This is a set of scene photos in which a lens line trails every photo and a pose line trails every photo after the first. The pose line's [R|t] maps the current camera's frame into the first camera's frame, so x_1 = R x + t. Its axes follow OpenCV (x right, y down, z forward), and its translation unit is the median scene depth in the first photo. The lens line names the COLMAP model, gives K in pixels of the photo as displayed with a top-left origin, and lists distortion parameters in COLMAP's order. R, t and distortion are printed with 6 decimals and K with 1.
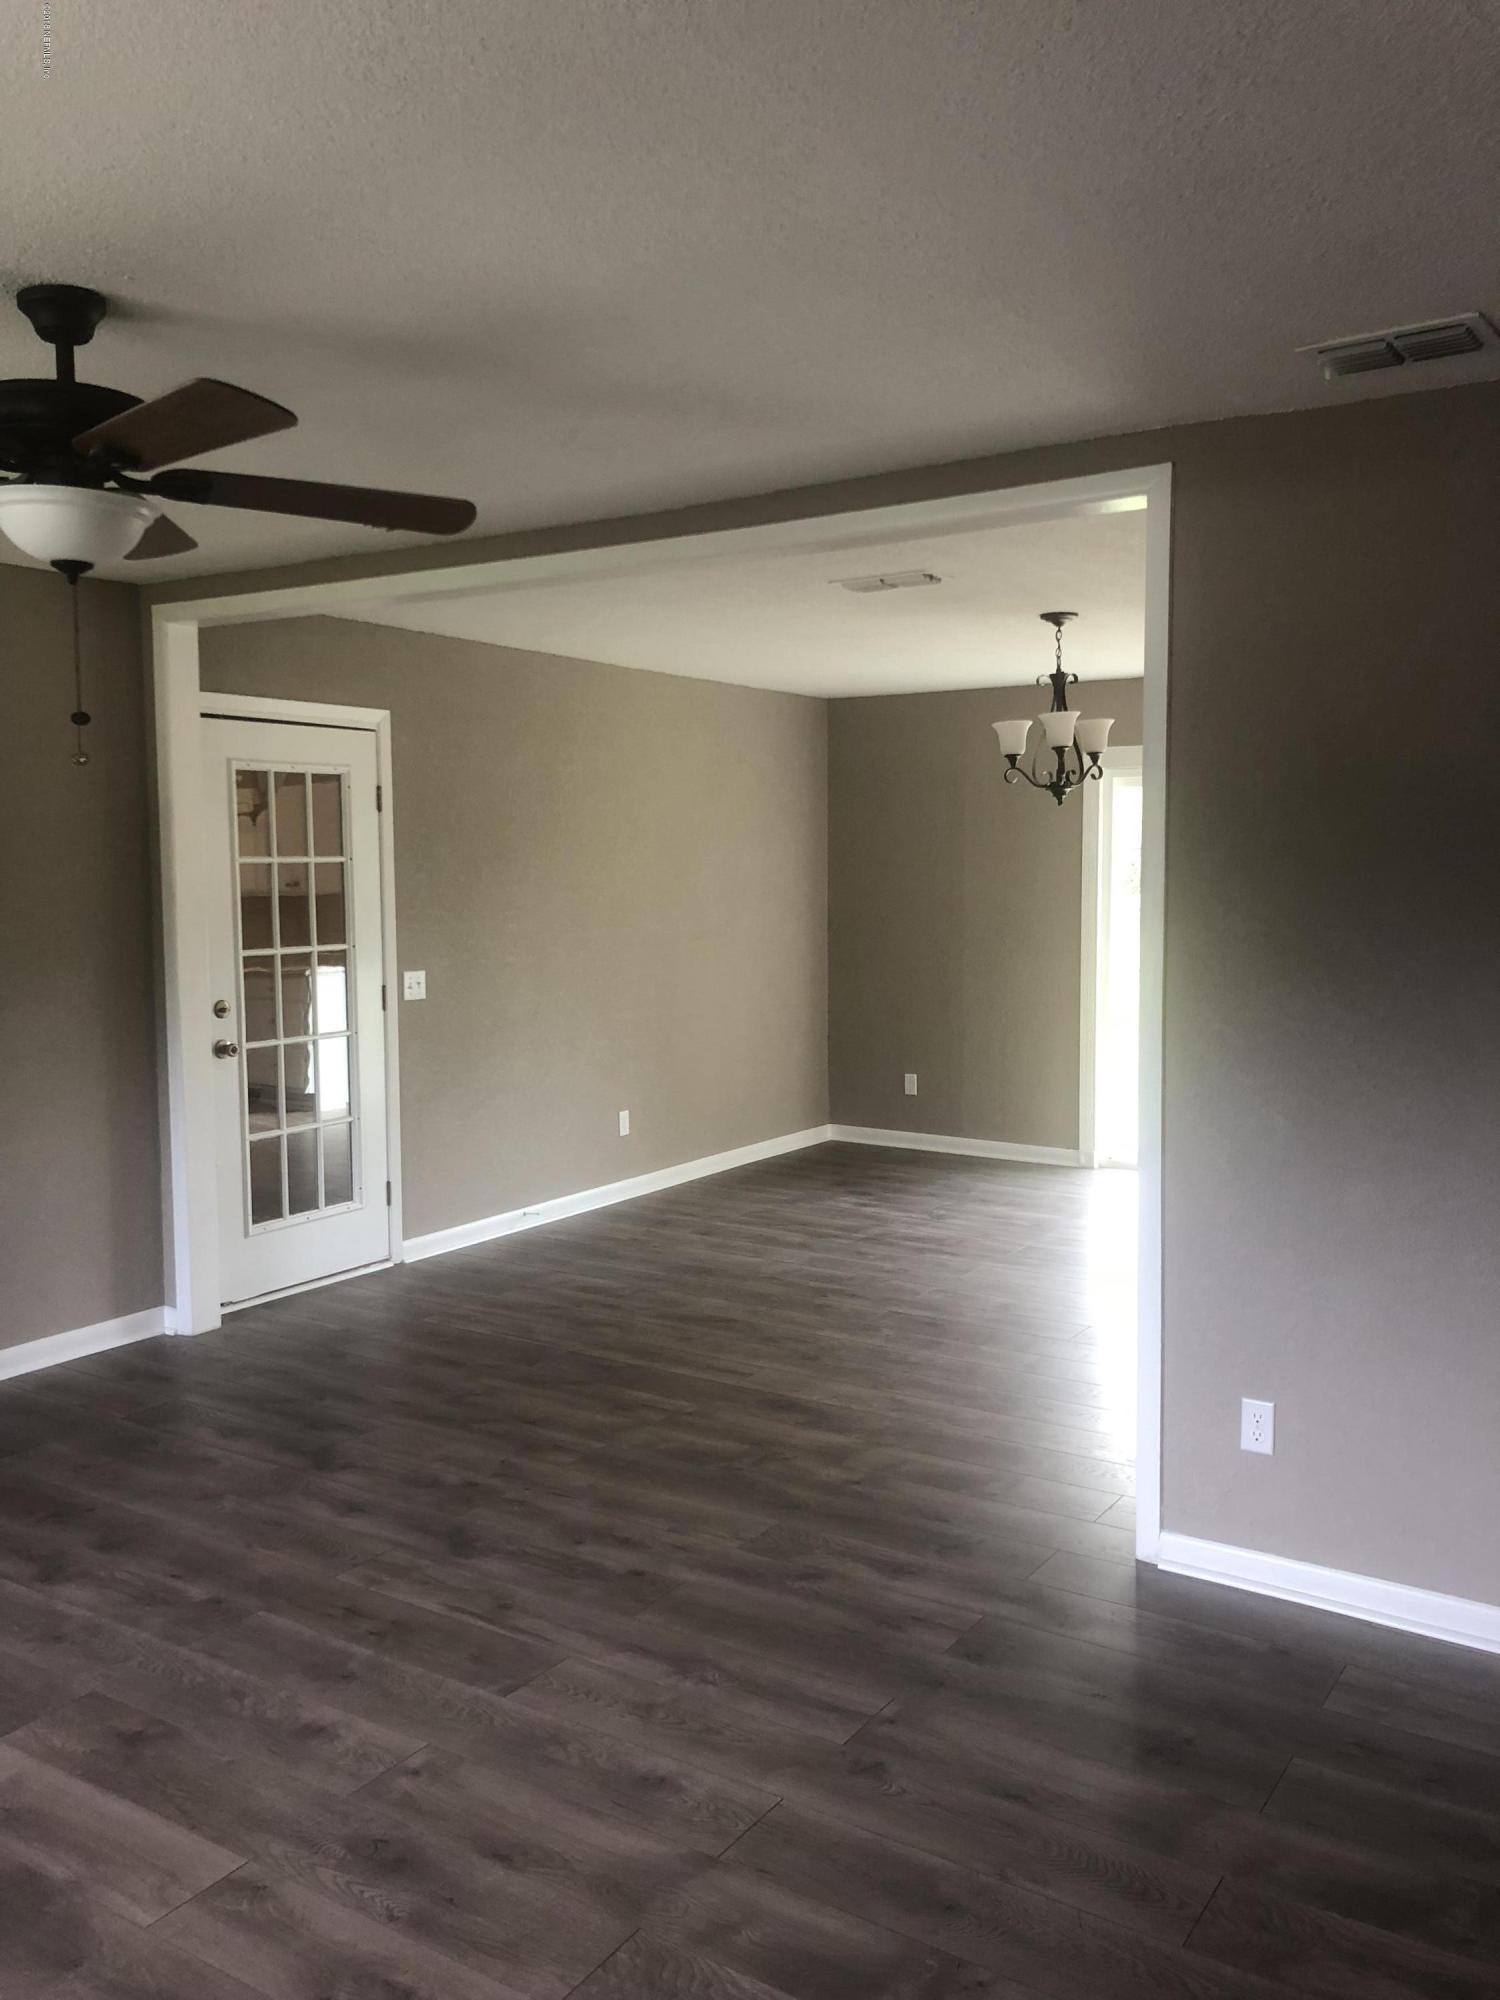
lens RADIAL K [[1636.0, 0, 744.3], [0, 1636.0, 1002.5], [0, 0, 1]] dist [0.042673, -0.036479]
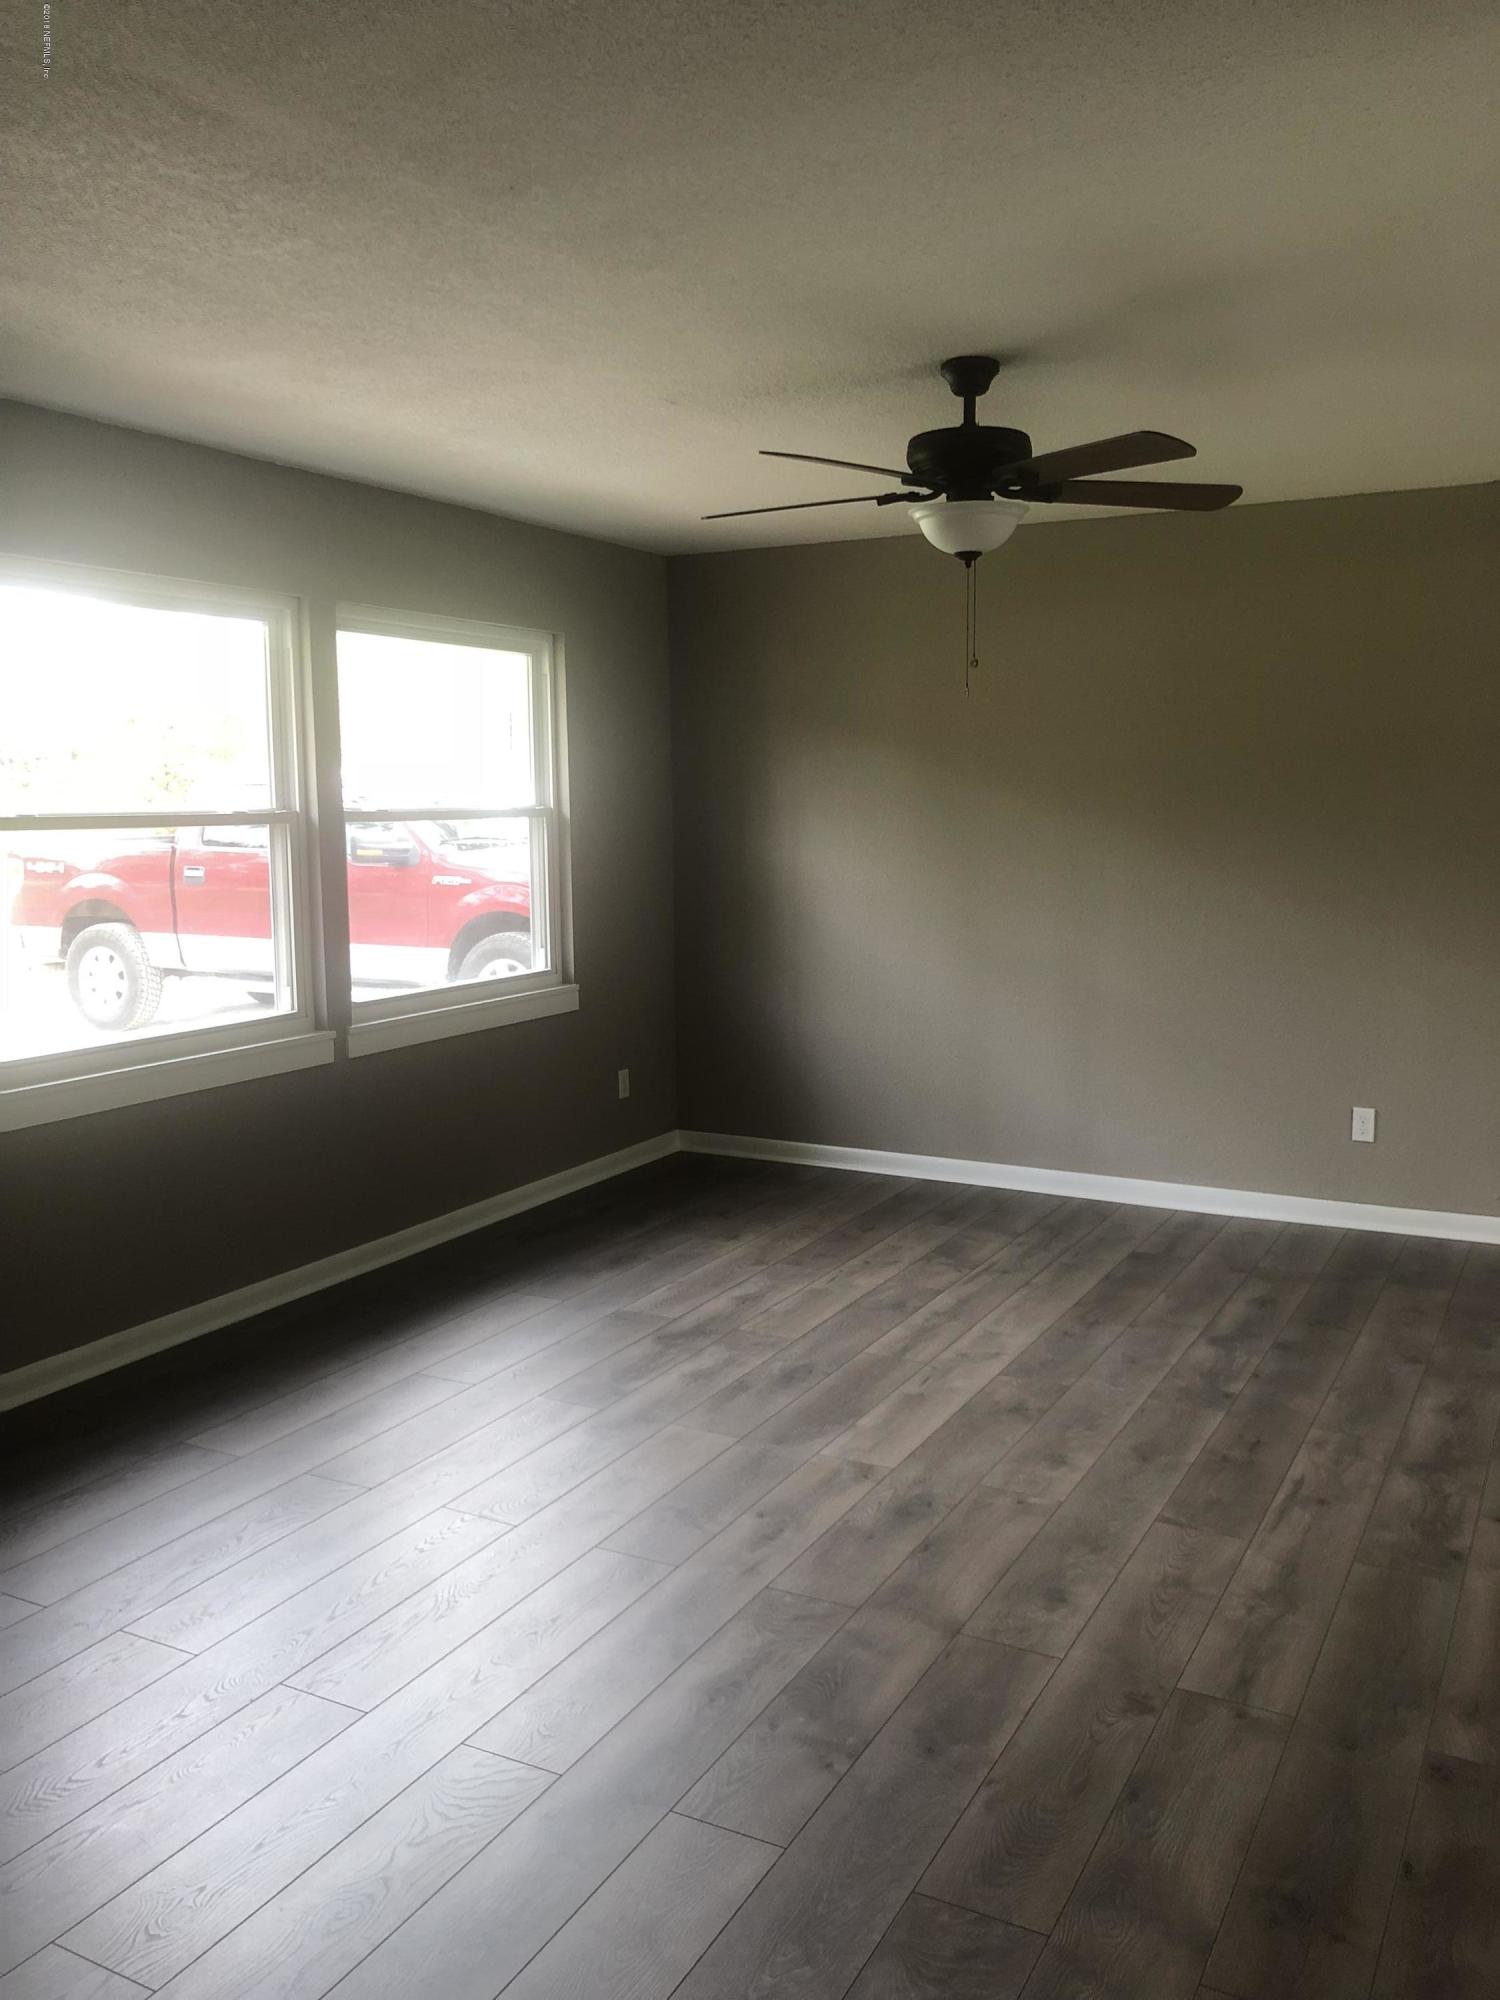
lens RADIAL K [[1636.0, 0, 742.6], [0, 1636.0, 998.7], [0, 0, 1]] dist [0.042673, -0.036479]
pose [[0.065519, 0.119003, -0.990730, 0.857446], [-0.064352, 0.991300, 0.114816, -0.032599], [0.995774, 0.056233, 0.072608, 0.604338]]
